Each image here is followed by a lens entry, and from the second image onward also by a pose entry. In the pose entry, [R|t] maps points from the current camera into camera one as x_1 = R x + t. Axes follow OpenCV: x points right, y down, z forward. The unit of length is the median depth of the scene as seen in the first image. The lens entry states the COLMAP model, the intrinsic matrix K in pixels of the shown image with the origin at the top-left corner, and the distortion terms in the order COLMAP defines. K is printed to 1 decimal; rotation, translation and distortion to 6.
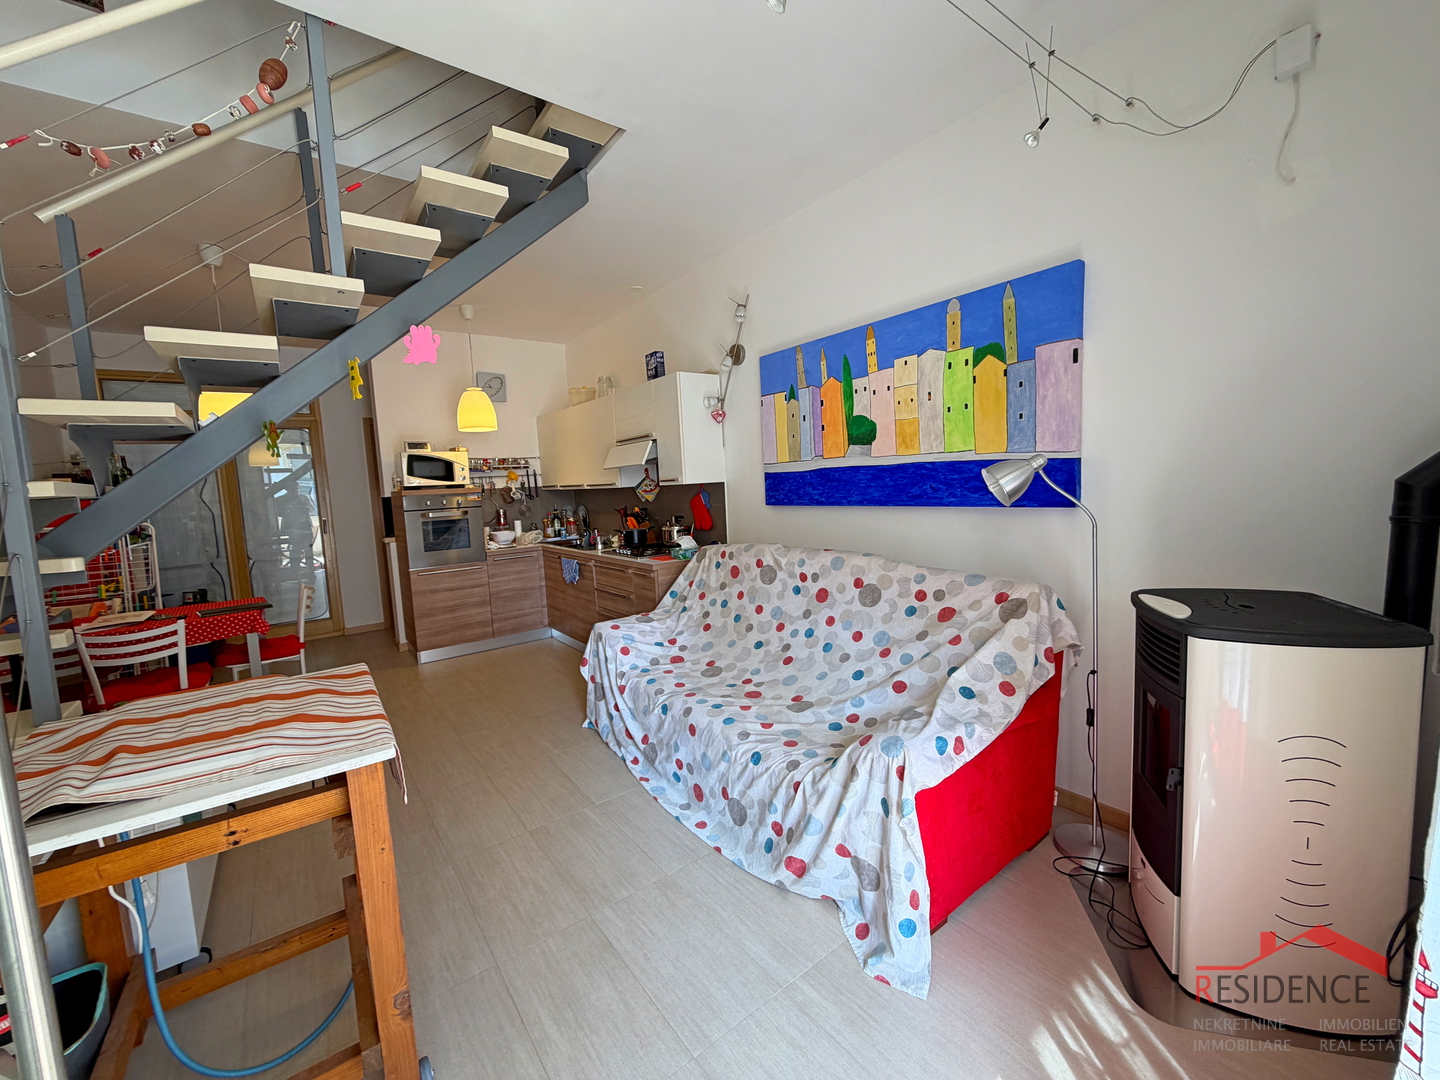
lens RADIAL K [[573.1, 0, 716.2], [0, 573.1, 537.1], [0, 0, 1]] dist [-0.000615, 0.000415]
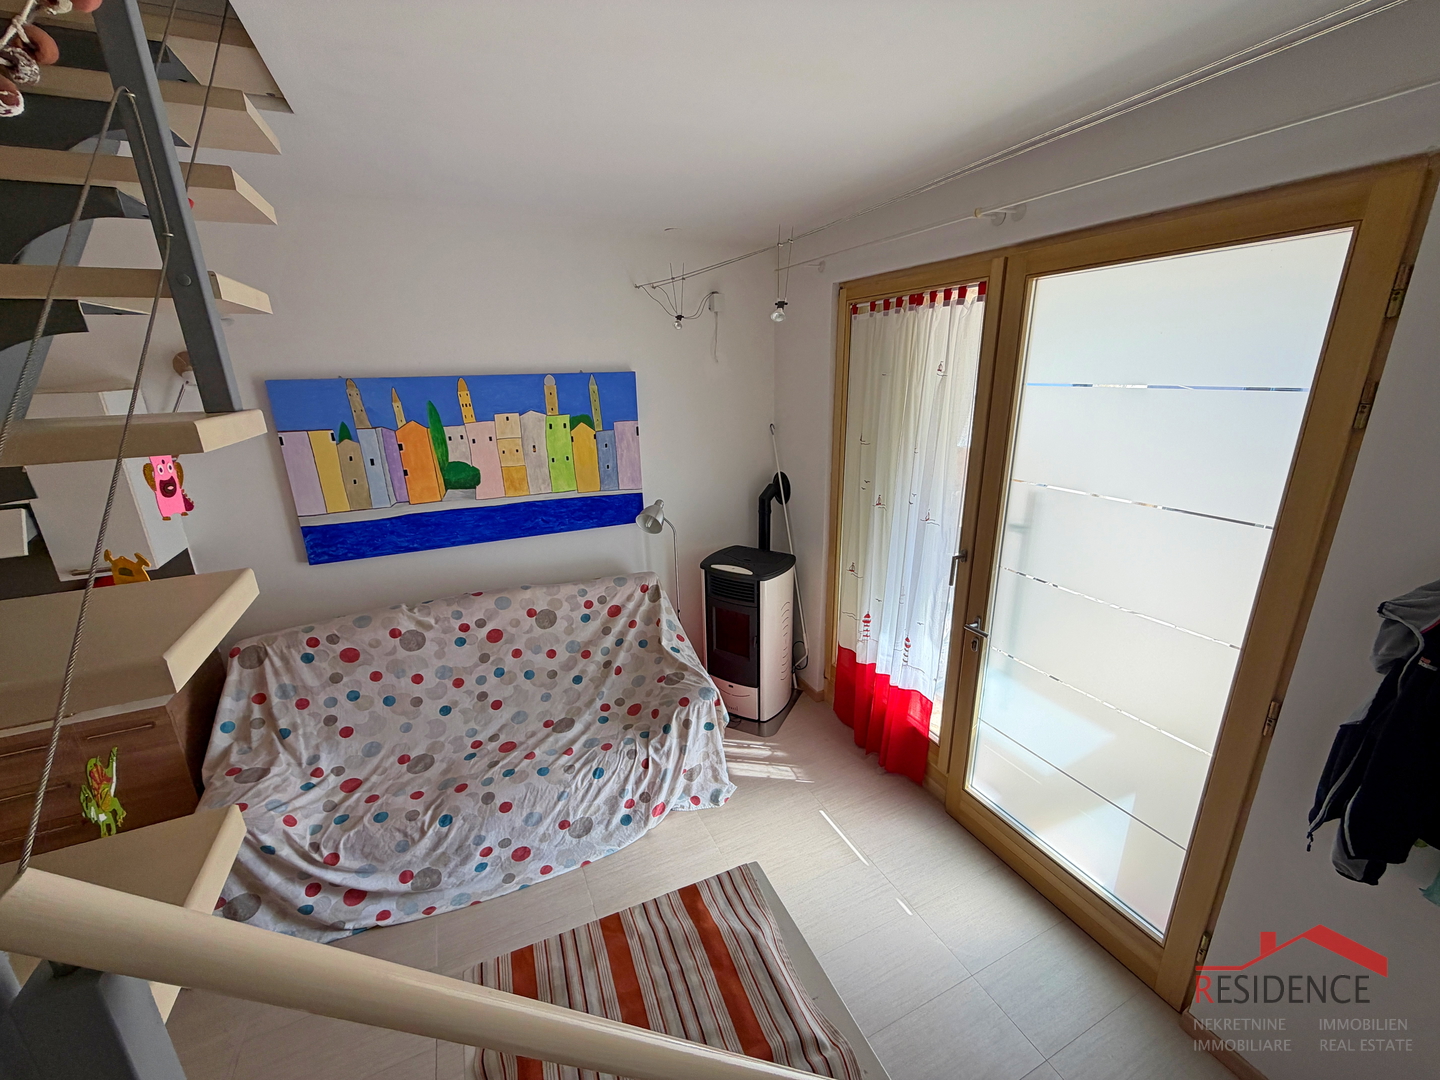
lens RADIAL K [[573.1, 0, 716.2], [0, 573.1, 537.1], [0, 0, 1]] dist [-0.000615, 0.000415]
pose [[0.209240, -0.239647, 0.948044, -0.673328], [0.104099, 0.969455, 0.222084, -0.262139], [-0.972308, 0.052221, 0.227796, 0.312285]]
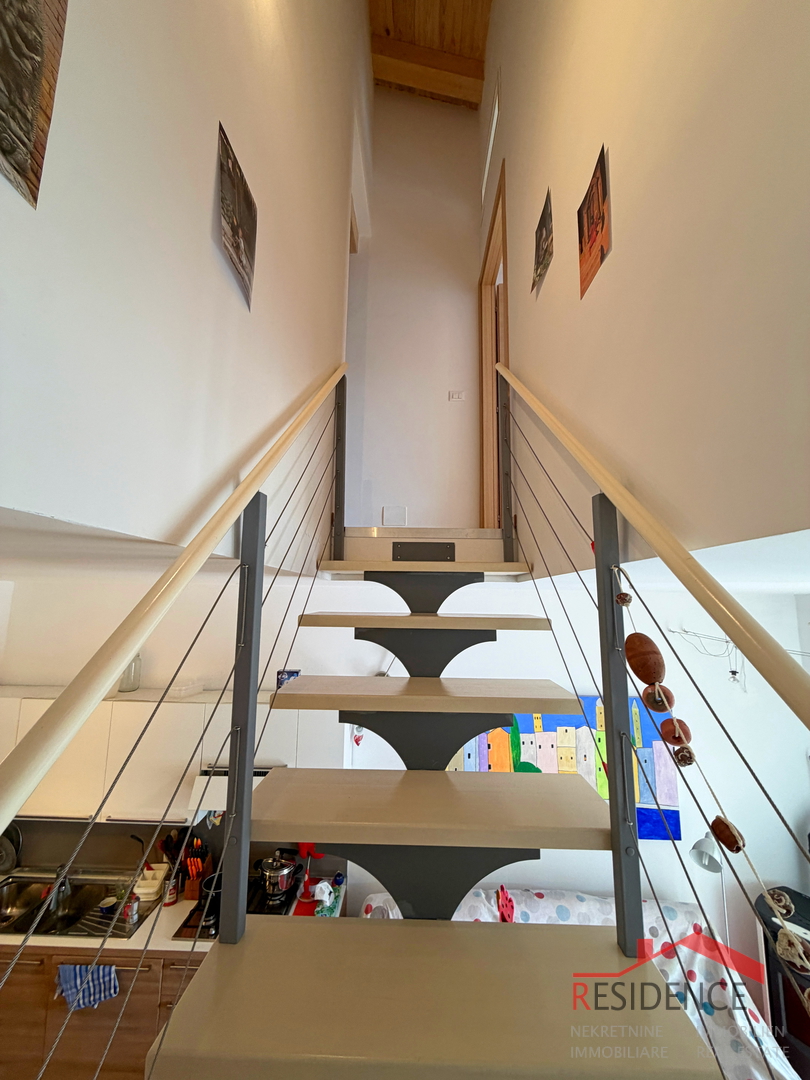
lens RADIAL K [[429.8, 0, 407.4], [0, 429.8, 537.6], [0, 0, 1]] dist [-0.000615, 0.000415]
pose [[0.614835, 0.168074, 0.770538, -0.785081], [0.030601, 0.971207, -0.236262, -0.494375], [-0.788062, 0.168841, 0.591989, 0.536082]]
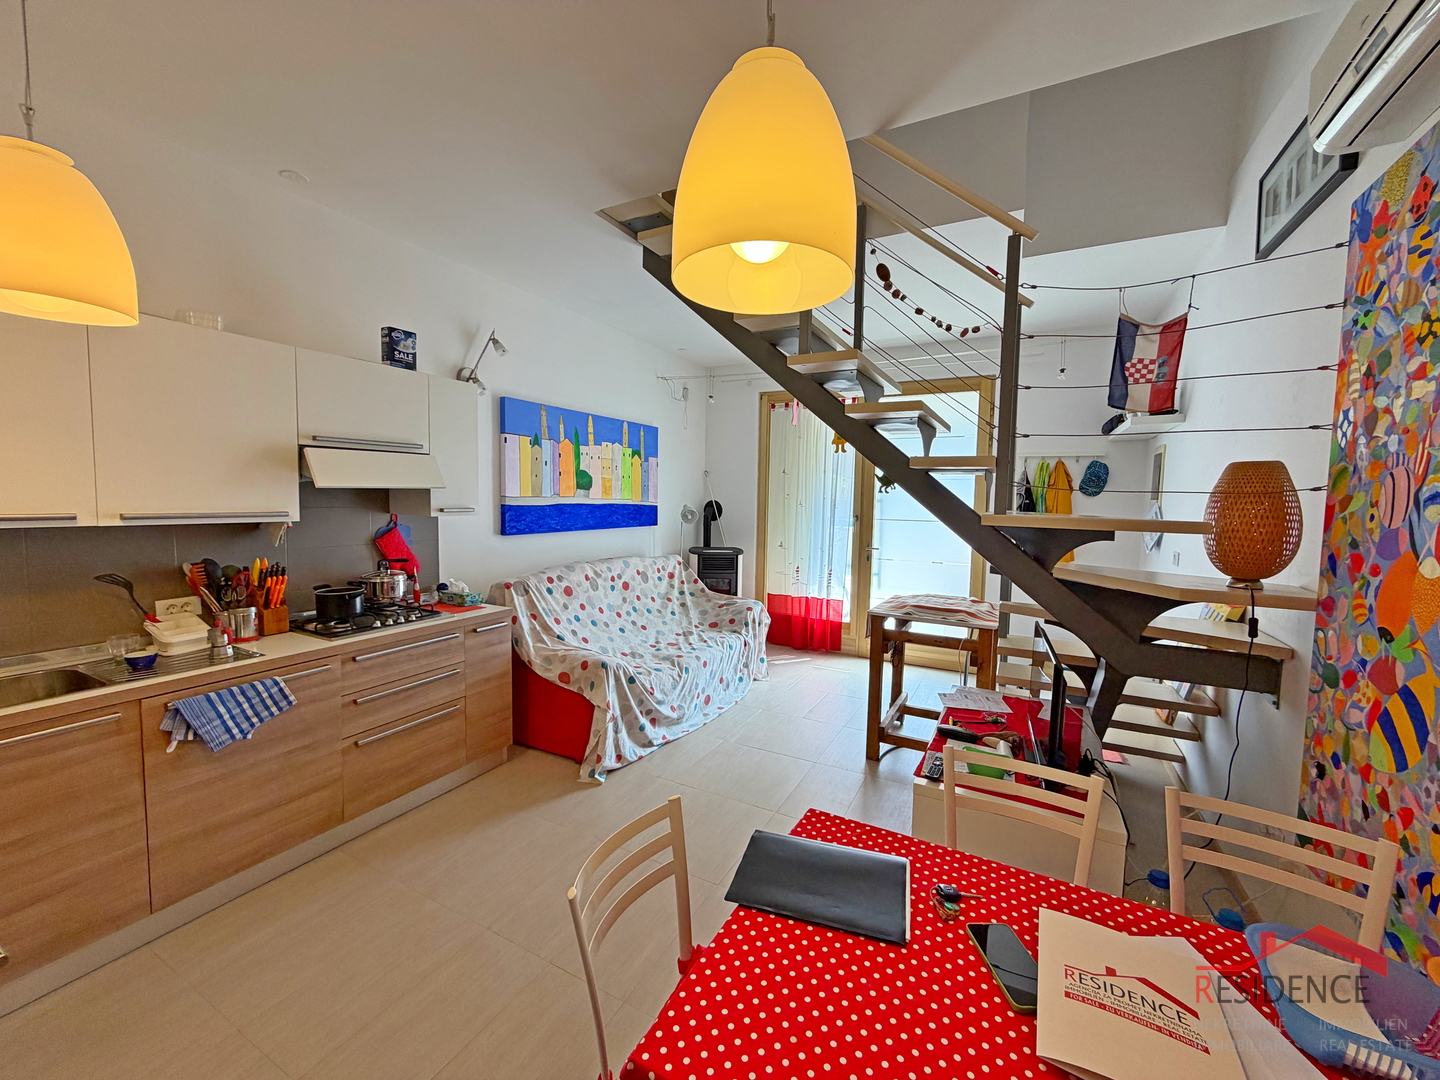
lens RADIAL K [[573.1, 0, 716.2], [0, 573.1, 537.1], [0, 0, 1]] dist [-0.000615, 0.000415]
pose [[-0.423188, -0.027535, 0.905623, -1.263084], [0.088289, 0.993528, 0.071464, -0.114969], [-0.901730, 0.110199, -0.418019, 1.334841]]
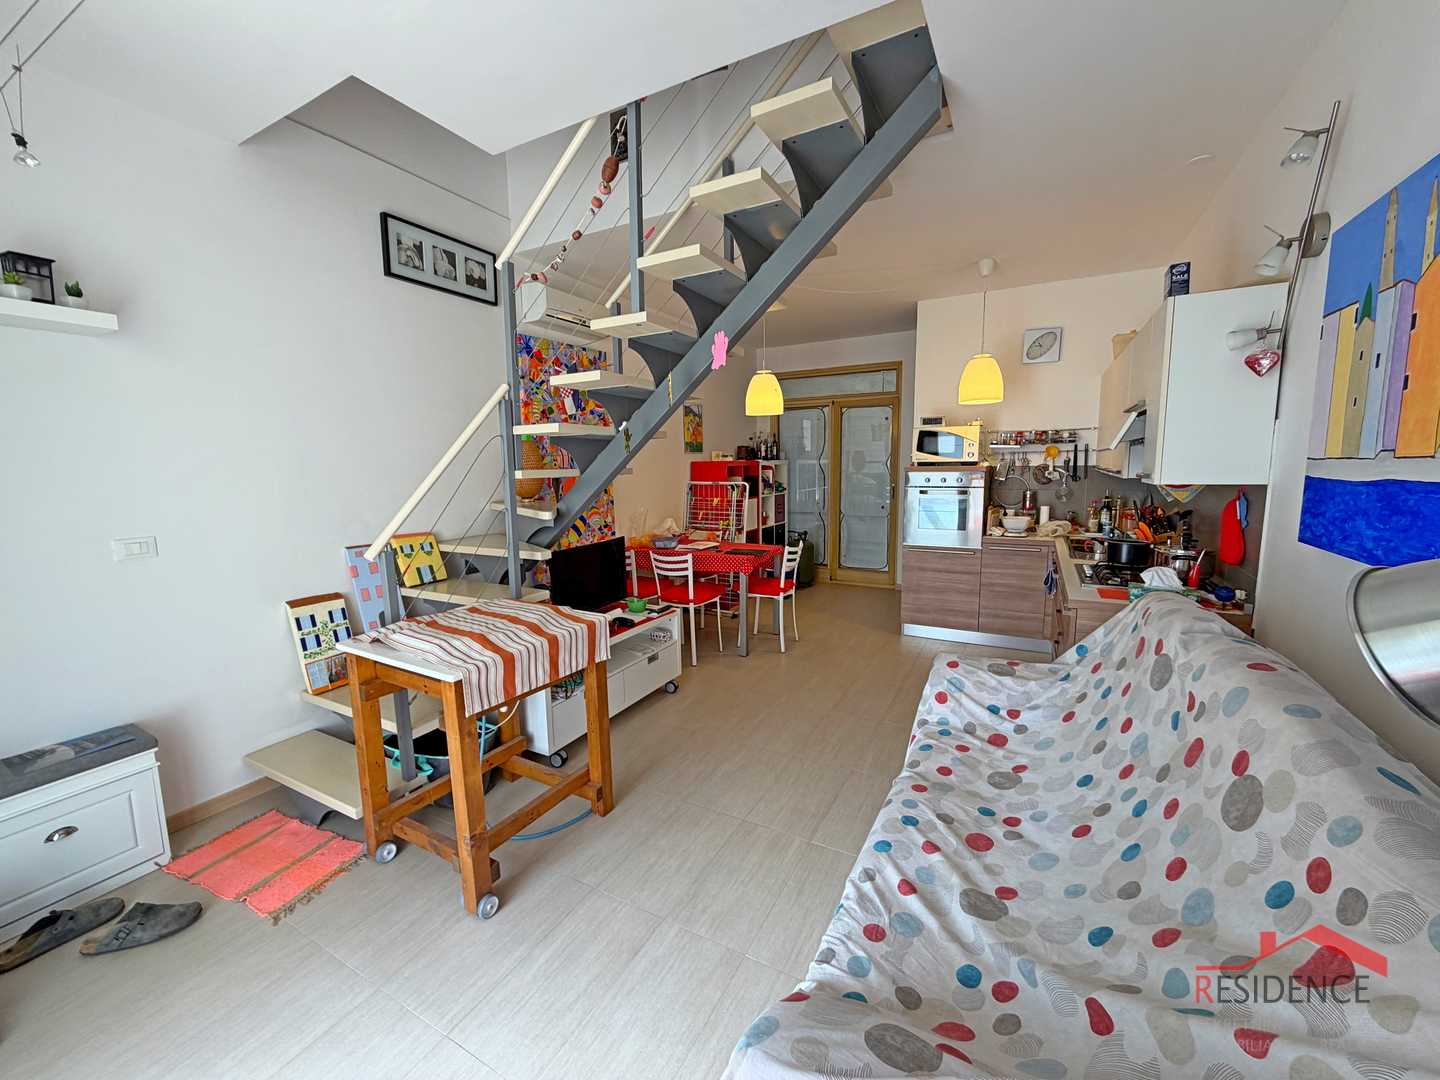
lens RADIAL K [[573.1, 0, 716.2], [0, 573.1, 537.1], [0, 0, 1]] dist [-0.000615, 0.000415]
pose [[0.413389, 0.160219, -0.896348, 0.394948], [-0.092423, 0.986697, 0.133743, -0.096729], [0.905852, 0.027555, 0.422698, 0.405503]]
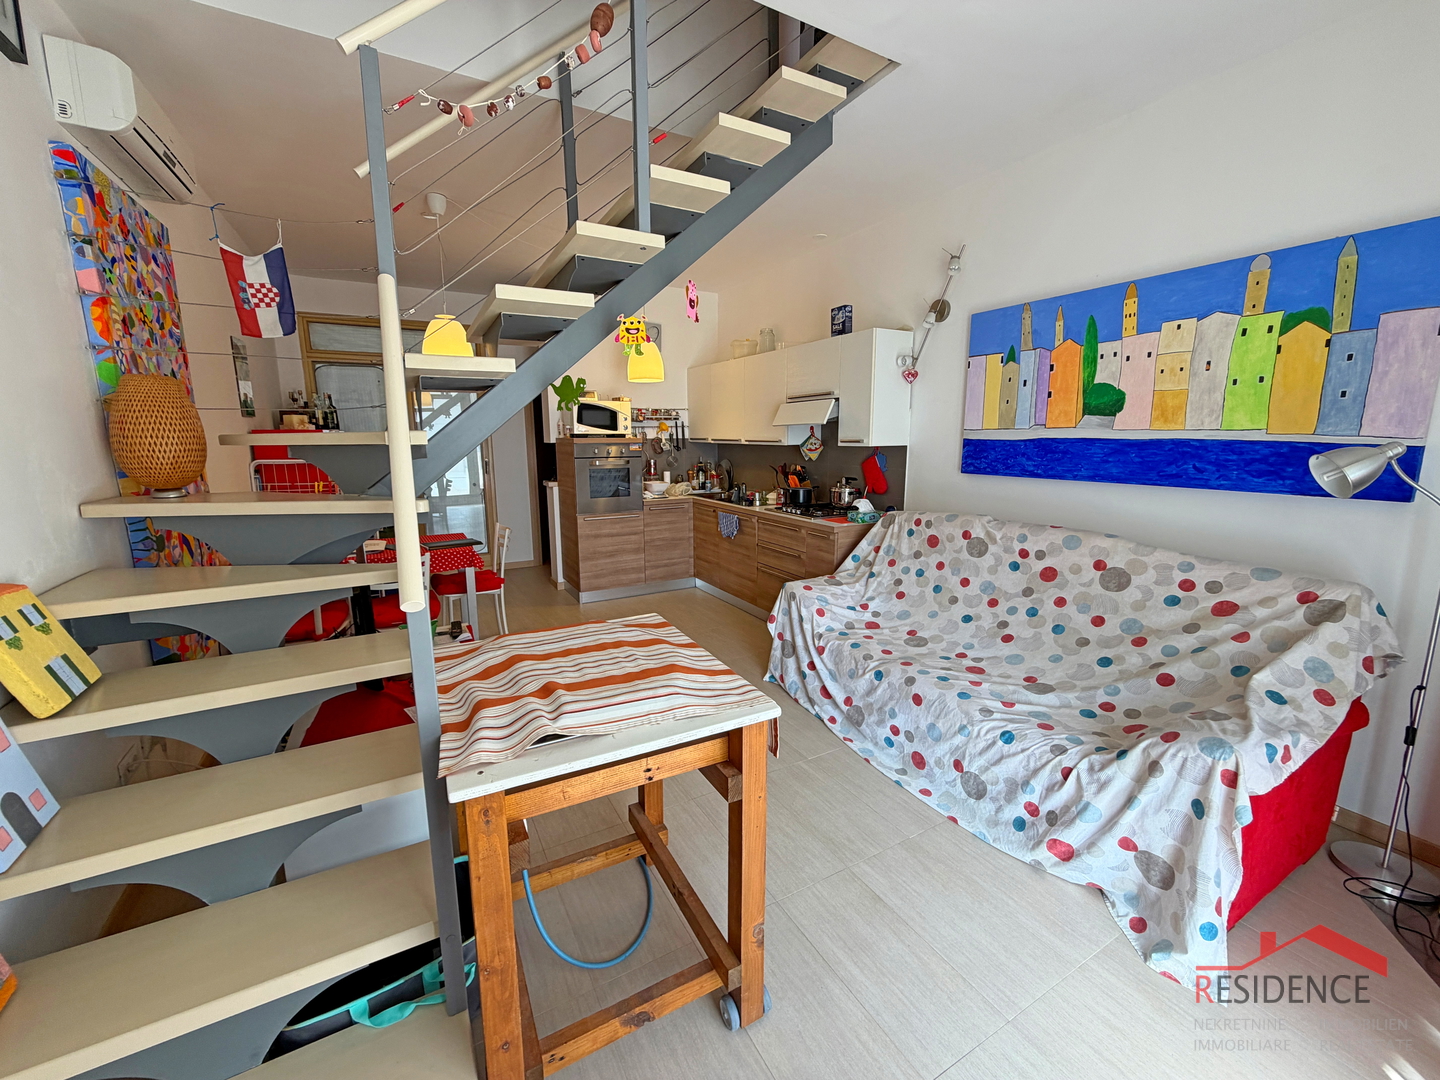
lens RADIAL K [[573.1, 0, 716.2], [0, 573.1, 537.1], [0, 0, 1]] dist [-0.000615, 0.000415]
pose [[0.989903, 0.067035, -0.124896, -0.234538], [-0.056430, 0.994644, 0.086600, -0.010880], [0.130033, -0.078678, 0.988383, -0.011892]]
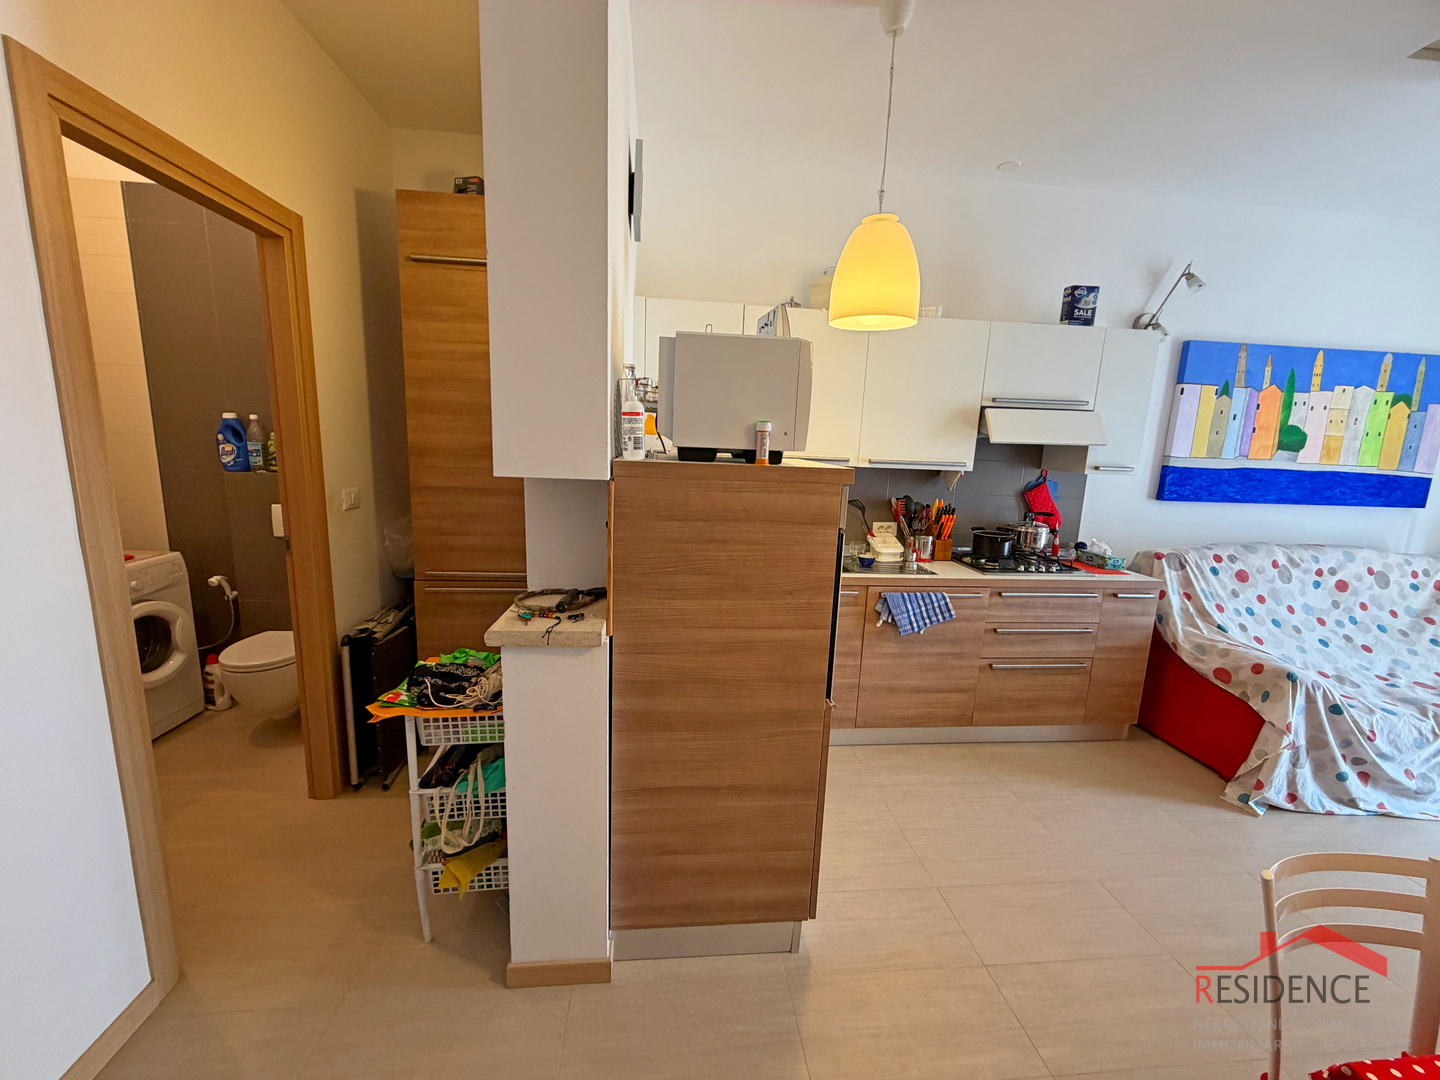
lens RADIAL K [[573.1, 0, 716.2], [0, 573.1, 537.1], [0, 0, 1]] dist [-0.000615, 0.000415]
pose [[0.514756, -0.083380, 0.853273, -1.340651], [0.020931, 0.996185, 0.084718, -0.111290], [-0.857081, -0.025749, 0.514538, 1.396009]]
